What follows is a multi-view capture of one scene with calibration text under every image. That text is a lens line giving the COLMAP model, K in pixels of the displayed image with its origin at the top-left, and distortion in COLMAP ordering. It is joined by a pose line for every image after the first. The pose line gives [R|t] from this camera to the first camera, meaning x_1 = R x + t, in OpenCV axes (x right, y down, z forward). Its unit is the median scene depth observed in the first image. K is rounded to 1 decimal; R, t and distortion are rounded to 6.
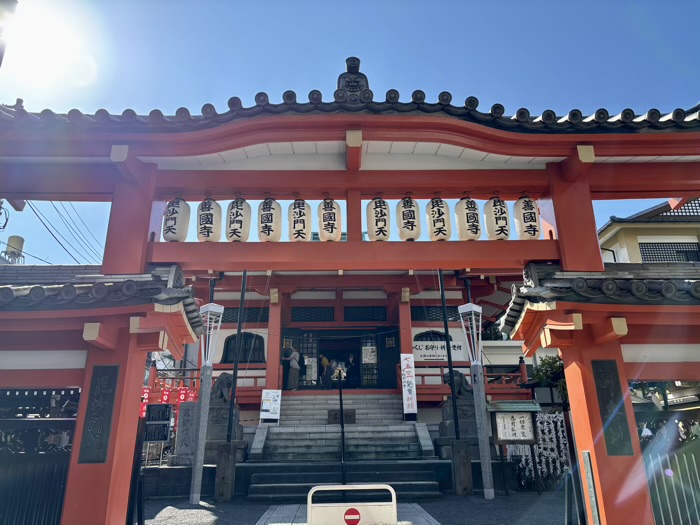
lens RADIAL K [[529.4, 0, 346.4], [0, 529.4, 247.0], [0, 0, 1]] dist [0.054054, -0.050440]
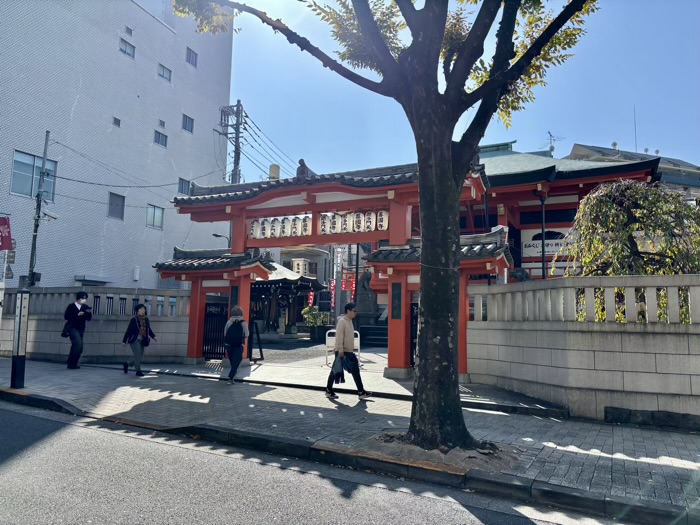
lens RADIAL K [[529.4, 0, 345.9], [0, 529.4, 260.1], [0, 0, 1]] dist [0.054054, -0.050440]
pose [[0.888237, -0.022830, -0.458819, 0.401893], [0.134376, 0.967992, 0.211976, -0.126157], [0.439293, -0.249940, 0.862874, -0.336325]]
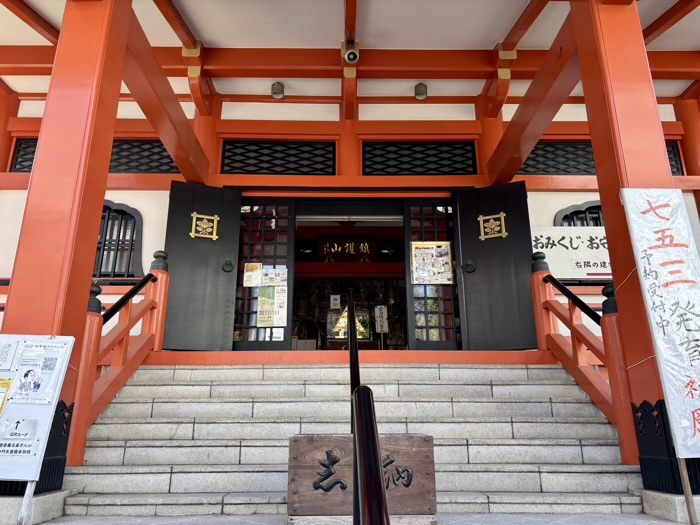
lens RADIAL K [[529.4, 0, 352.4], [0, 529.4, 267.4], [0, 0, 1]] dist [0.054054, -0.050440]
pose [[0.999946, 0.008067, -0.006585, -0.011174], [-0.007564, 0.997300, 0.073047, 0.232767], [0.007156, -0.072993, 0.997307, 0.820236]]
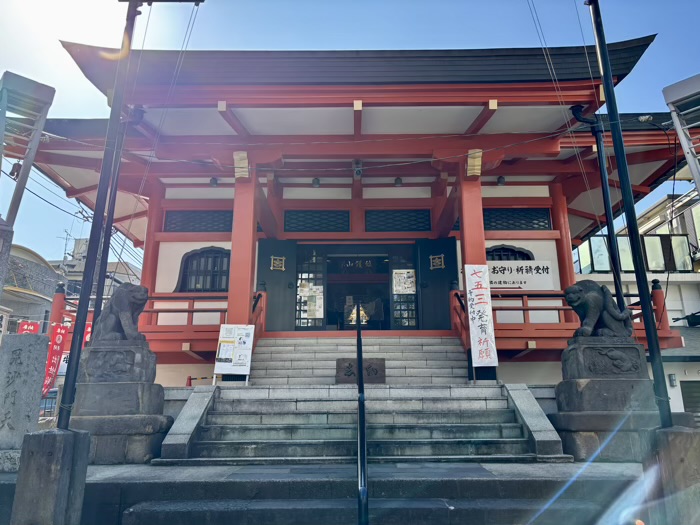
lens RADIAL K [[529.4, 0, 352.5], [0, 529.4, 258.7], [0, 0, 1]] dist [0.054054, -0.050440]
pose [[0.999577, -0.000226, -0.029068, -0.001005], [0.002717, 0.996318, 0.085690, 0.154772], [0.028941, -0.085732, 0.995898, 0.460463]]
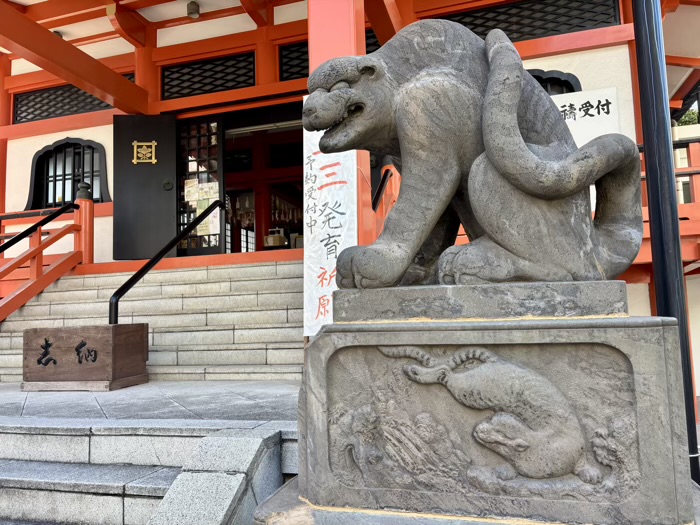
lens RADIAL K [[529.4, 0, 348.3], [0, 529.4, 268.7], [0, 0, 1]] dist [0.054054, -0.050440]
pose [[0.955214, -0.046887, -0.292179, 0.199372], [0.127646, 0.956071, 0.263885, 0.228312], [0.266971, -0.289362, 0.919237, 0.811491]]
